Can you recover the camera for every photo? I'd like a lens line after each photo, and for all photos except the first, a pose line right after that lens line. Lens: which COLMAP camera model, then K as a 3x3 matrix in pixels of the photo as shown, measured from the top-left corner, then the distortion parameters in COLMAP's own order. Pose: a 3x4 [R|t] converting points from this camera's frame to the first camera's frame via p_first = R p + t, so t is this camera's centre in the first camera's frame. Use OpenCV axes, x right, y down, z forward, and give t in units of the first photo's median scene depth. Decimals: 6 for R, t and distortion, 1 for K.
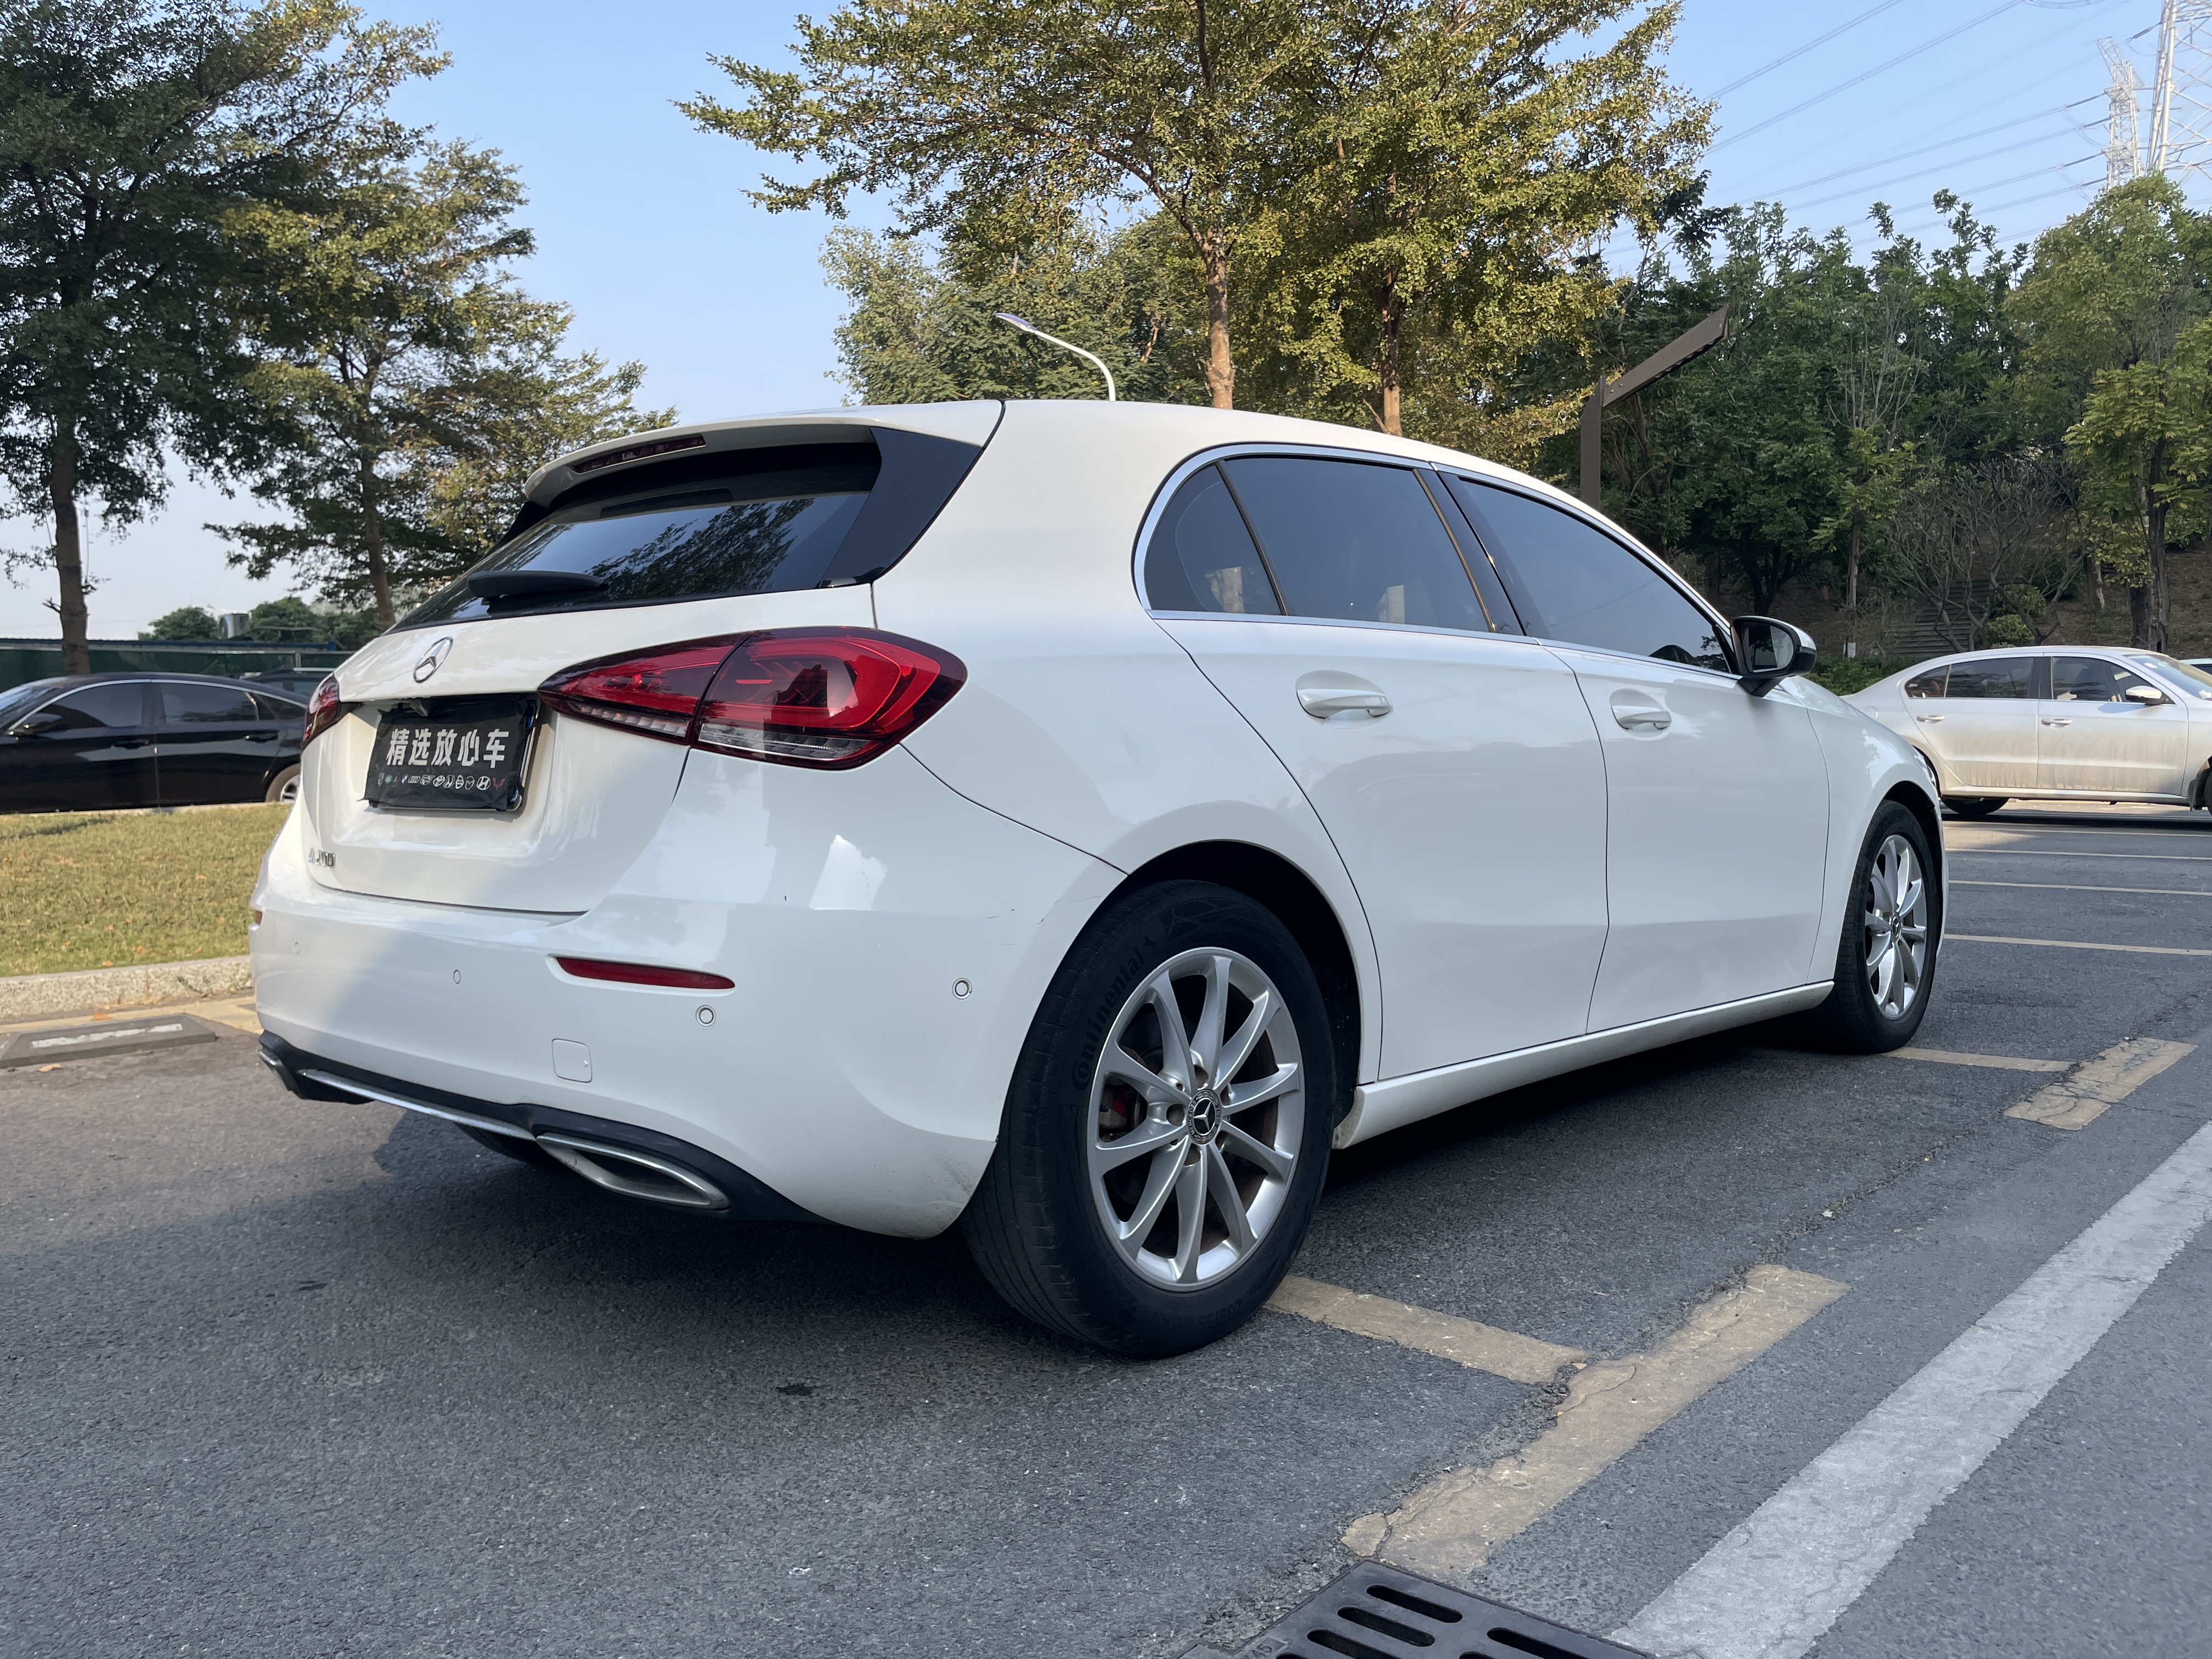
lens RADIAL K [[1691.1, 0, 1113.5], [0, 1691.1, 822.0], [0, 0, 1]] dist [0.081683, -0.119622]
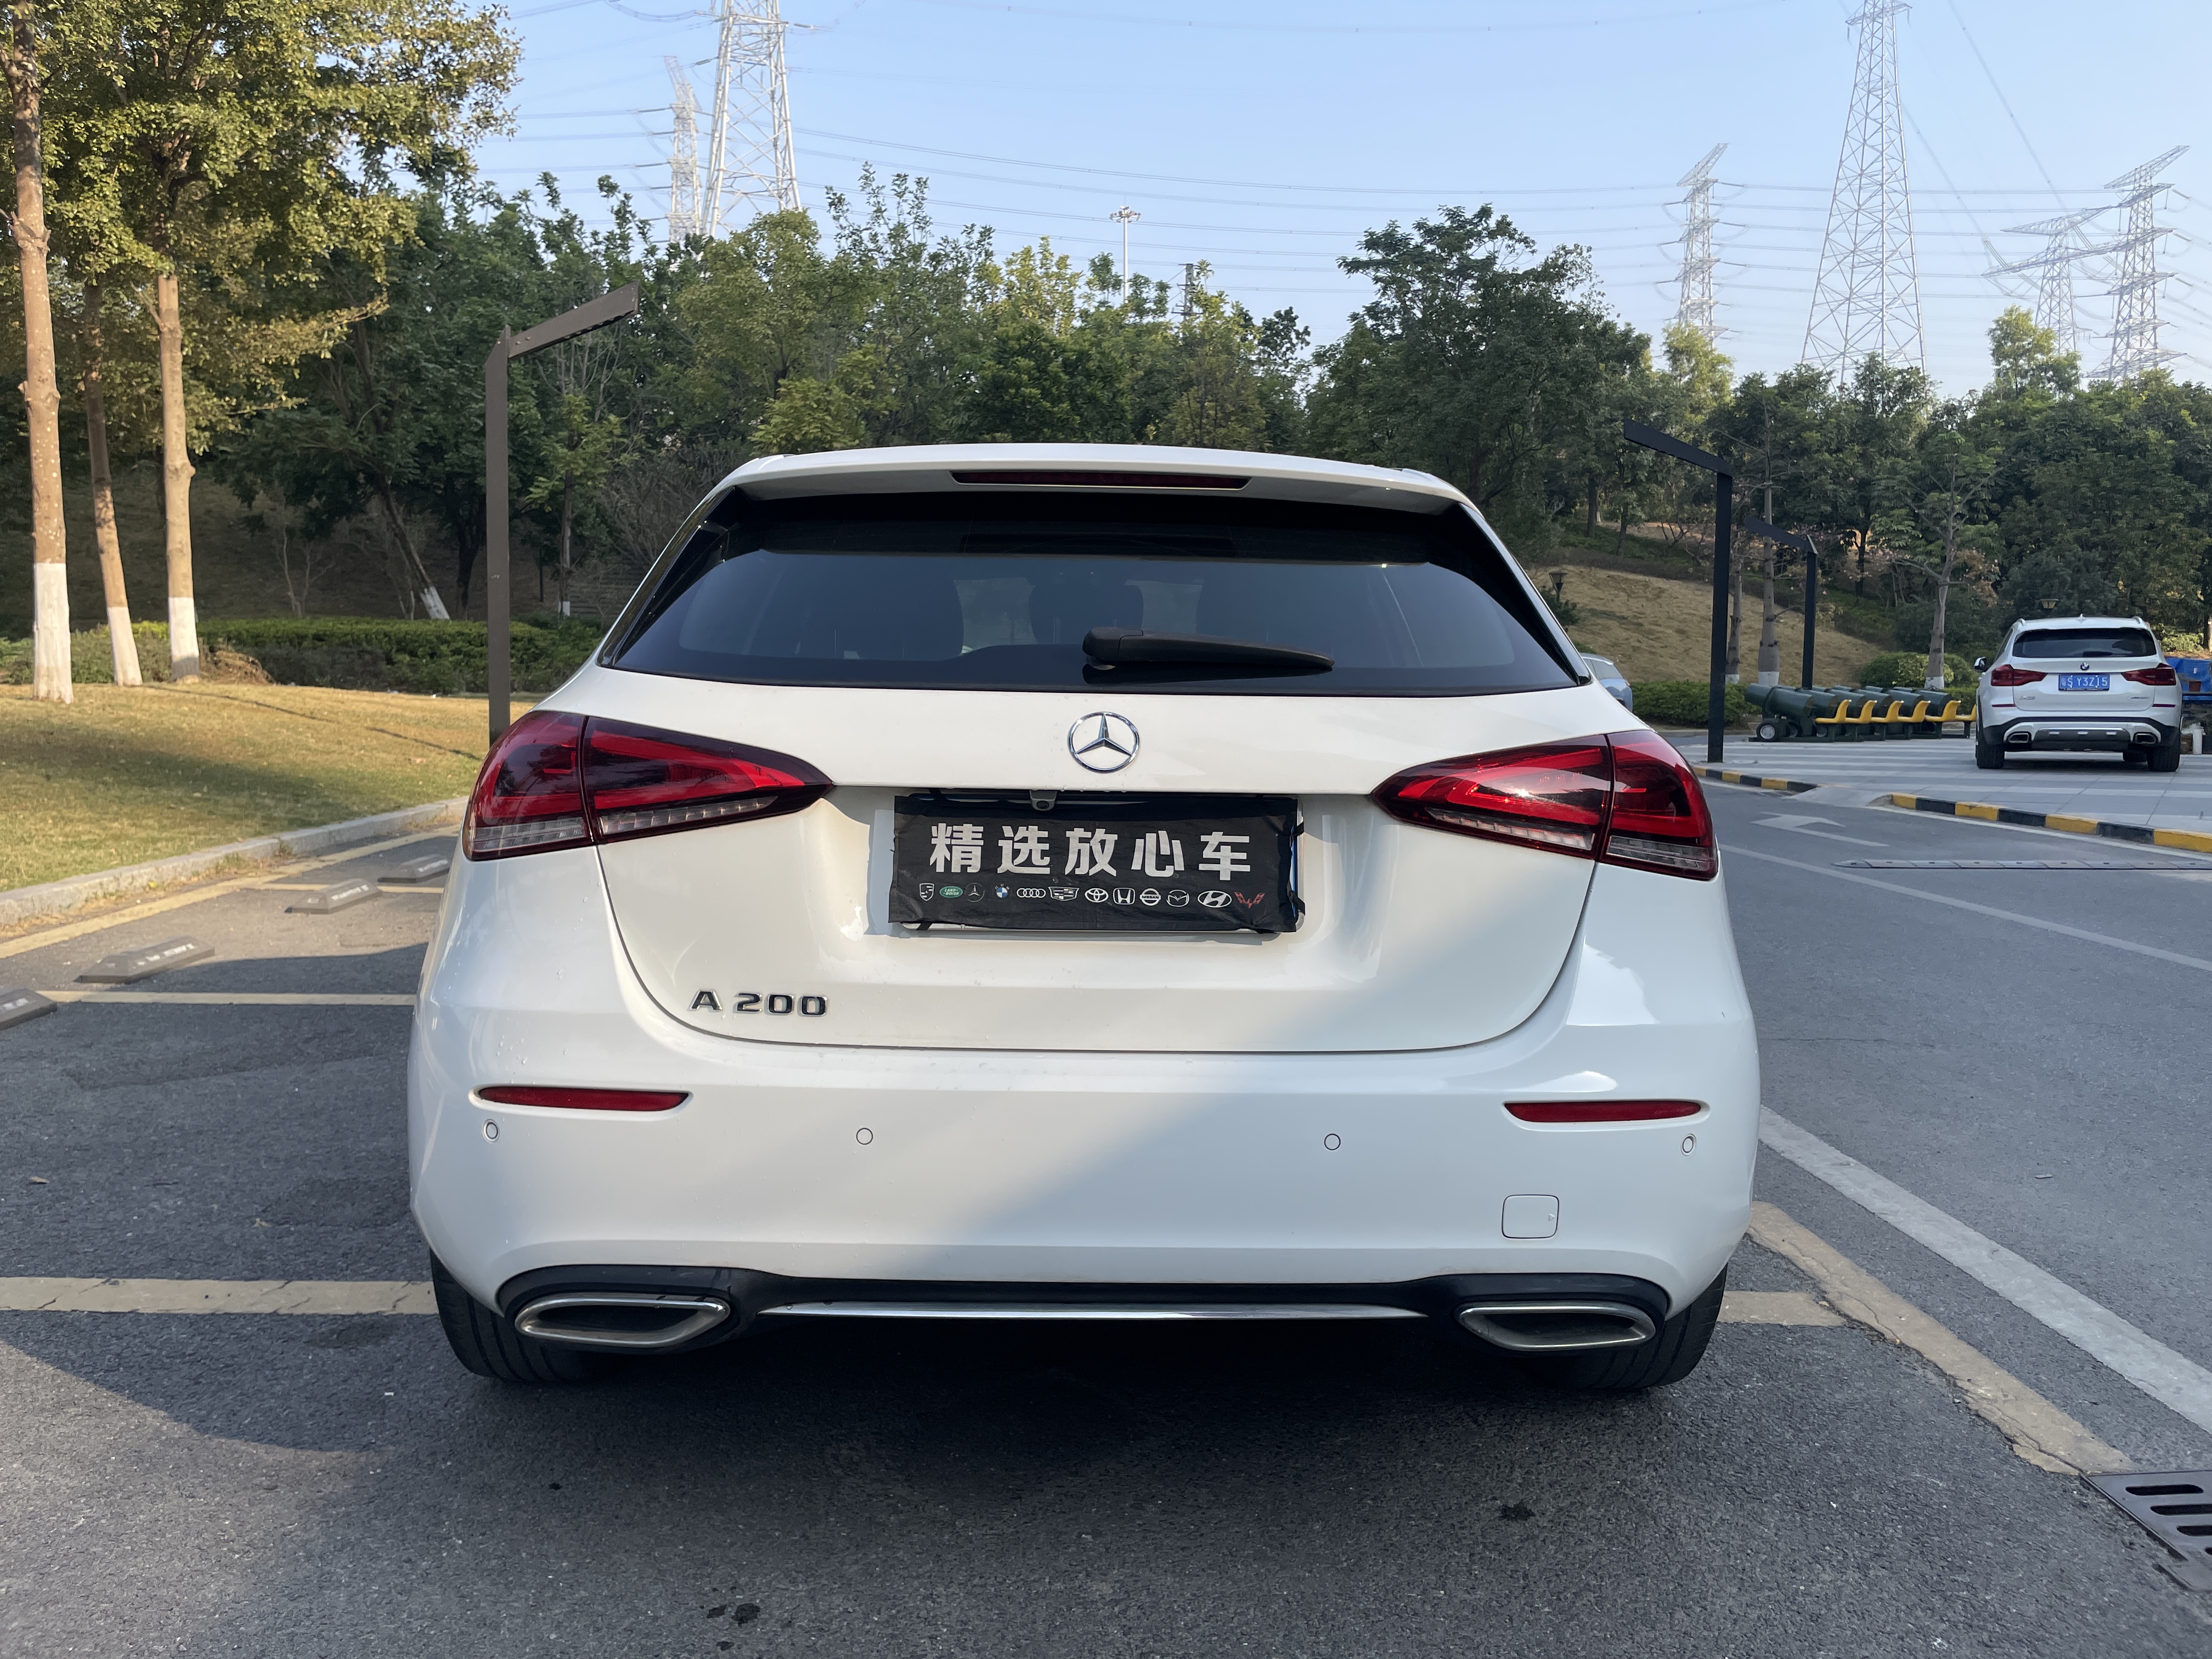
lens RADIAL K [[1678.1, 0, 1109.8], [0, 1678.1, 823.7], [0, 0, 1]] dist [0.082734, -0.121507]
pose [[0.705157, -0.028304, 0.708486, -0.124678], [0.003014, 0.999314, 0.036923, -0.011372], [-0.709045, -0.023902, 0.704758, 0.060764]]
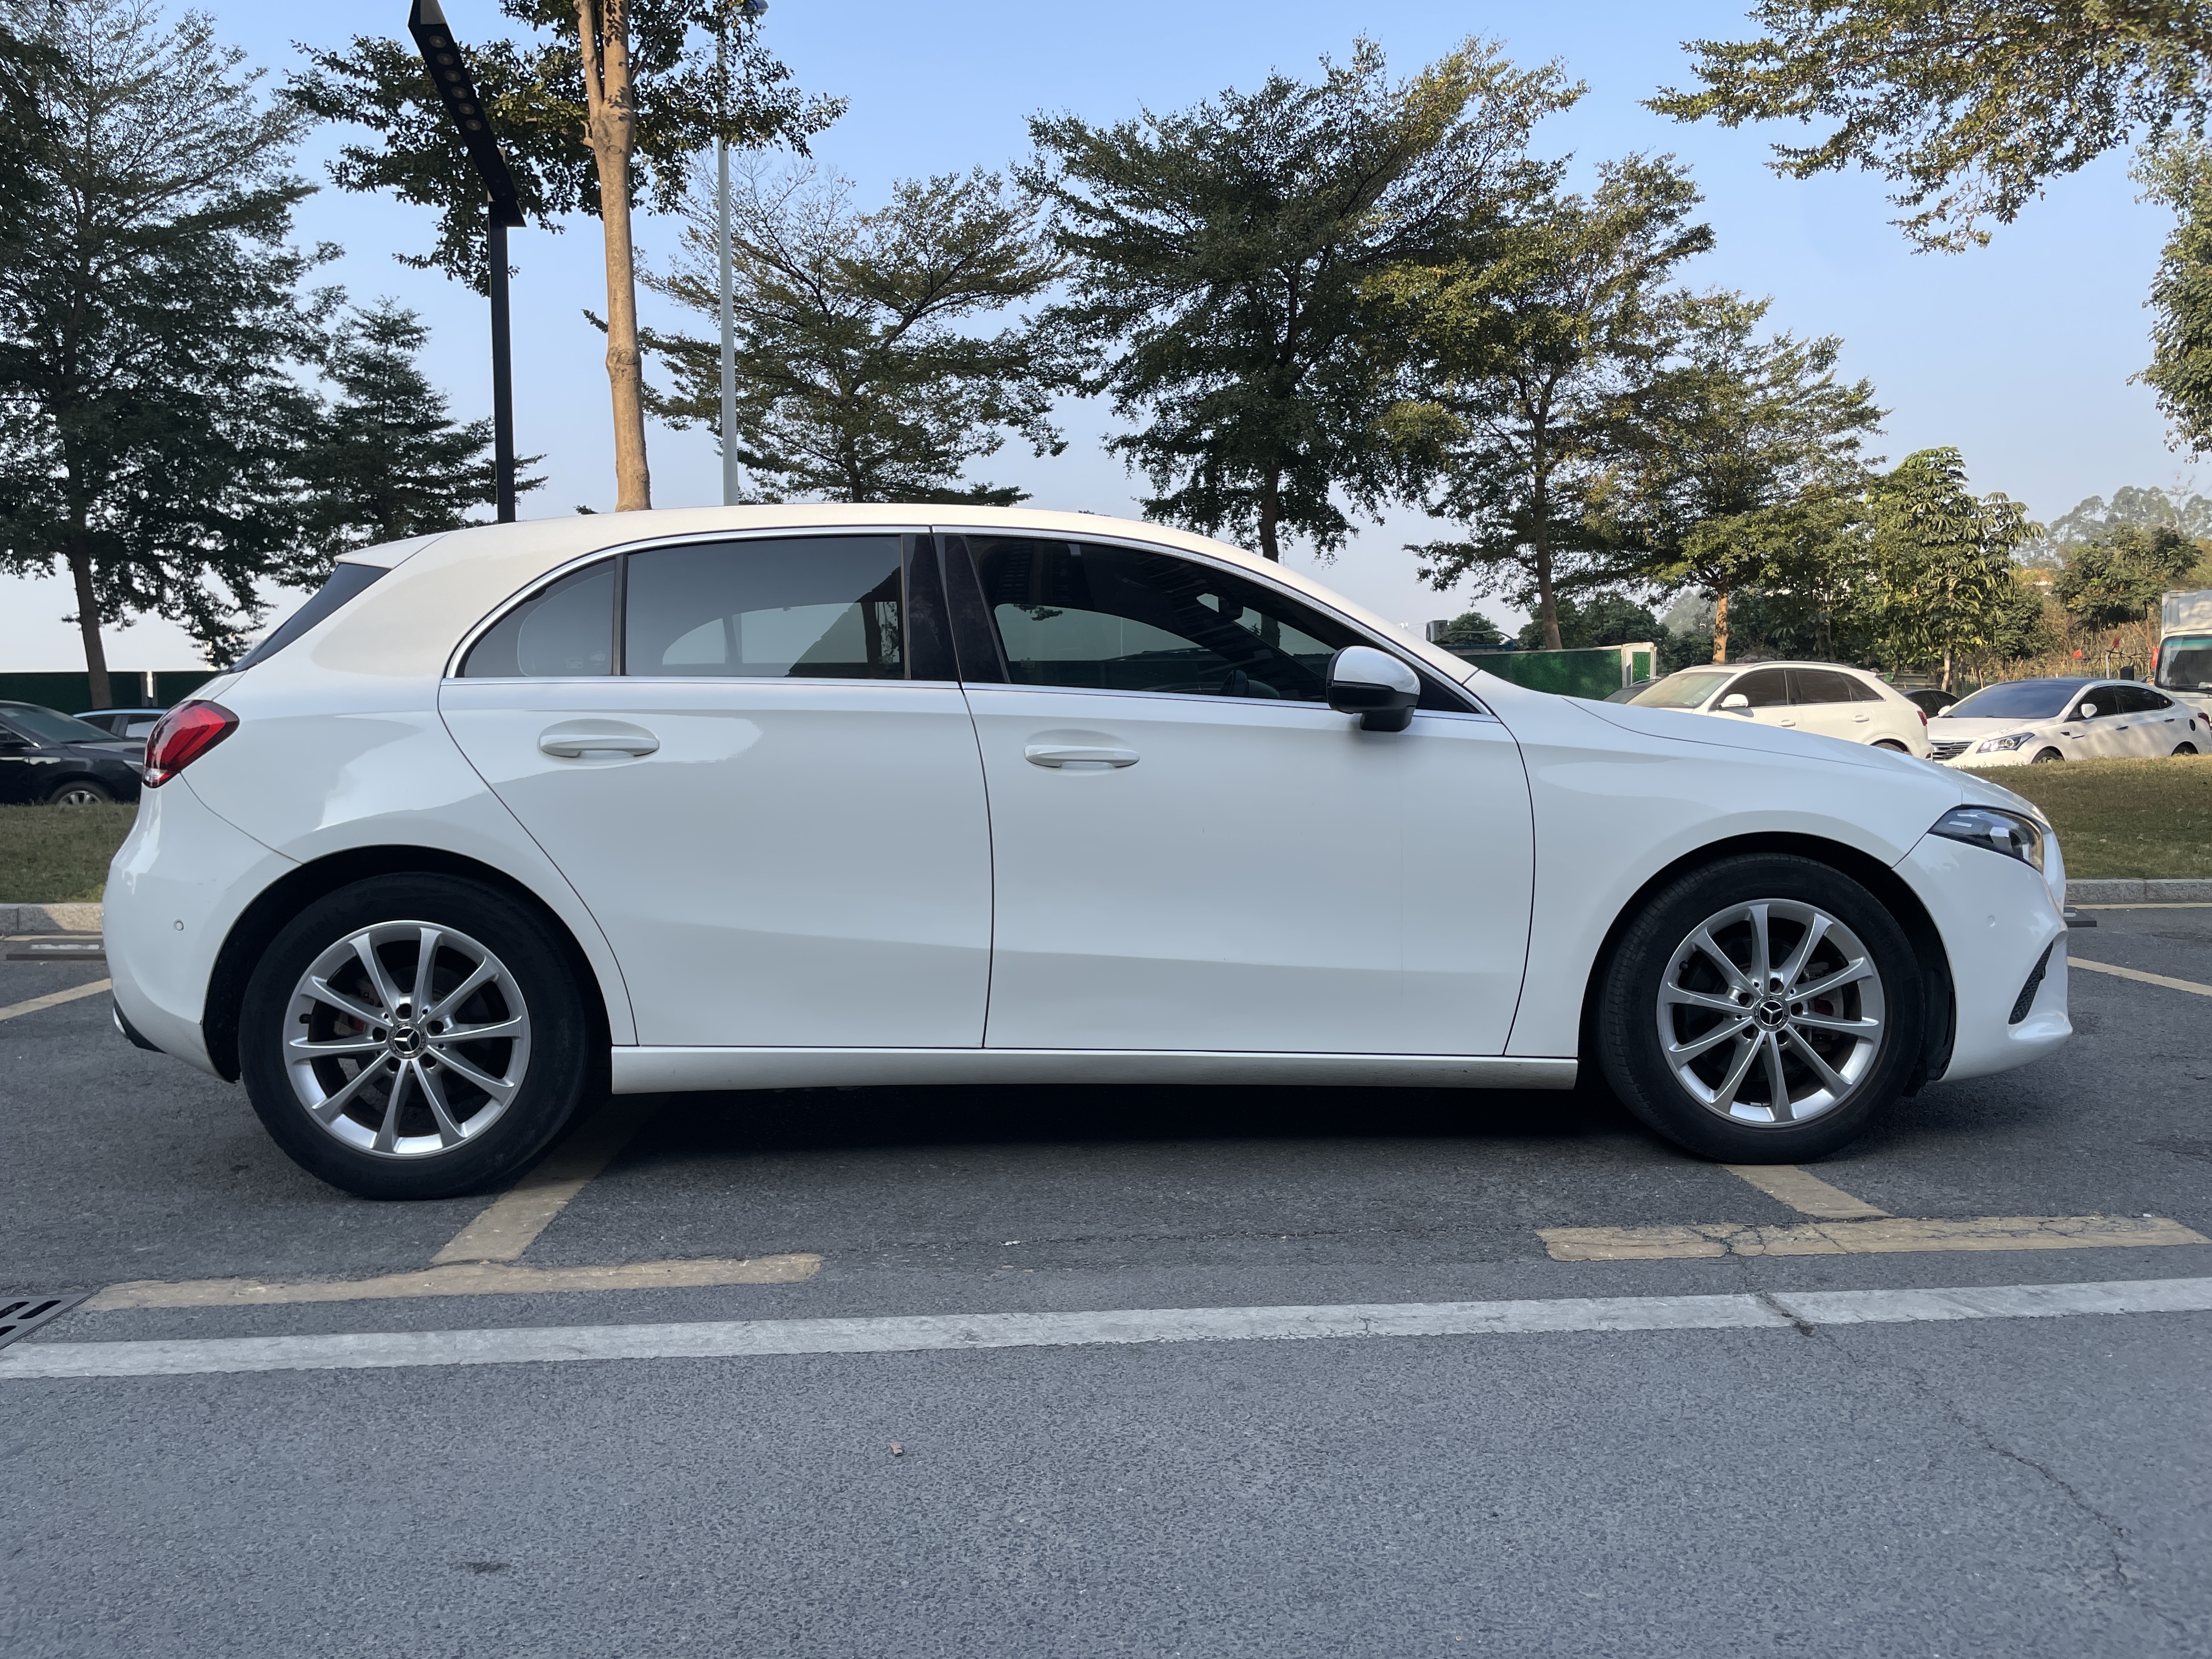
lens RADIAL K [[1716.9, 0, 1124.4], [0, 1716.9, 822.0], [0, 0, 1]] dist [0.066607, -0.109283]
pose [[0.716274, 0.040849, -0.696622, 0.189318], [-0.035792, 0.999122, 0.021785, -0.007836], [0.696901, 0.009330, 0.717107, 0.048847]]
